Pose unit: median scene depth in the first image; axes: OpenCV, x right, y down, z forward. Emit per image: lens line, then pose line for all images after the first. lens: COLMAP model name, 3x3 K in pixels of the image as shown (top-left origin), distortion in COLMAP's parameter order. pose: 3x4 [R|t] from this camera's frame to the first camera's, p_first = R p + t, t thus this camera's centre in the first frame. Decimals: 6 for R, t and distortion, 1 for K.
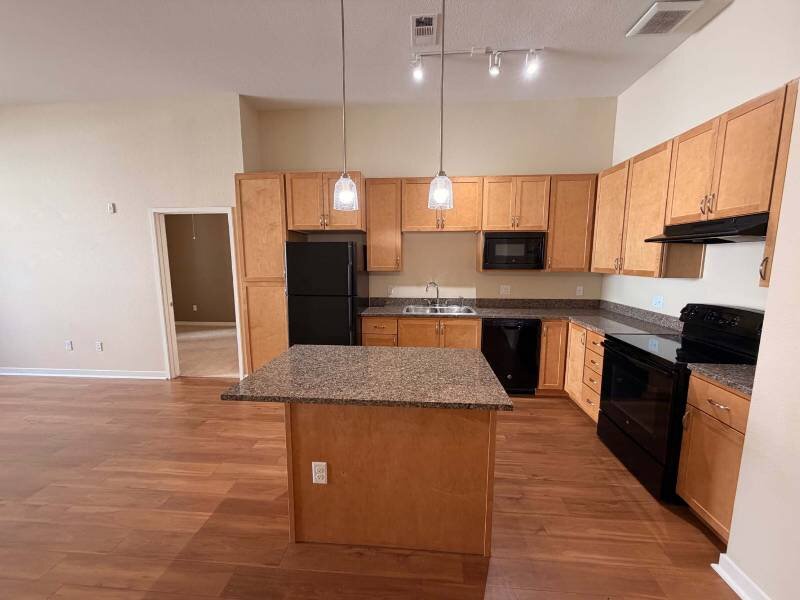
lens RADIAL K [[334.7, 0, 400.9], [0, 334.7, 303.2], [0, 0, 1]] dist [0.013222, 0.000371]
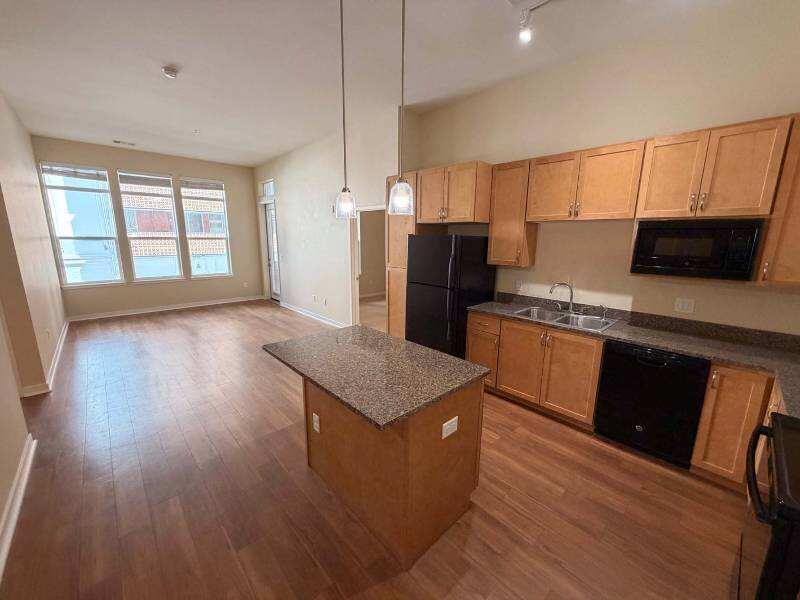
lens RADIAL K [[330.6, 0, 380.2], [0, 330.6, 302.0], [0, 0, 1]] dist [0.002812, 0.000510]
pose [[0.714842, 0.143851, -0.684331, 0.364874], [-0.101379, 0.989593, 0.102120, -0.058169], [0.691899, -0.003622, 0.721985, 0.118279]]
